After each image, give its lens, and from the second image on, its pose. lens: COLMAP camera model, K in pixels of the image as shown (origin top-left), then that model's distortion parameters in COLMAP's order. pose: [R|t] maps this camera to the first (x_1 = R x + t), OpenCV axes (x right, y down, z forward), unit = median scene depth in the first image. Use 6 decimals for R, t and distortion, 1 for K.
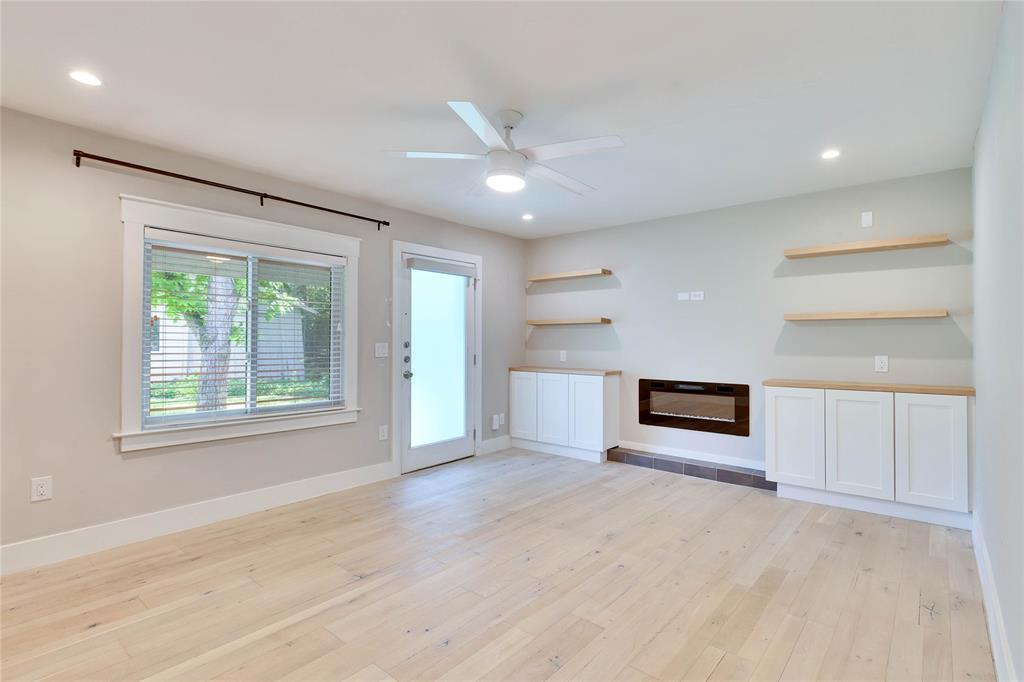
lens RADIAL K [[459.8, 0, 509.8], [0, 459.8, 339.5], [0, 0, 1]] dist [0.008732, 0.000114]
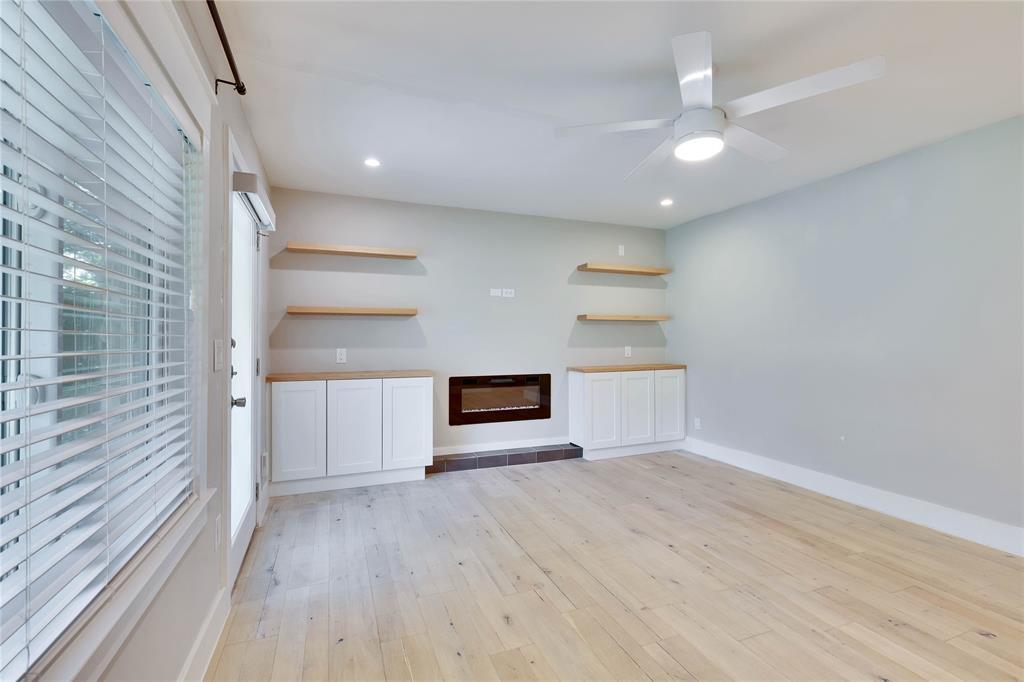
lens RADIAL K [[459.8, 0, 509.8], [0, 459.8, 339.5], [0, 0, 1]] dist [0.008732, 0.000114]
pose [[0.491737, -0.004547, 0.870732, -0.547431], [-0.001418, 0.999981, 0.006023, 0.005098], [-0.870743, -0.004197, 0.491721, 0.524694]]
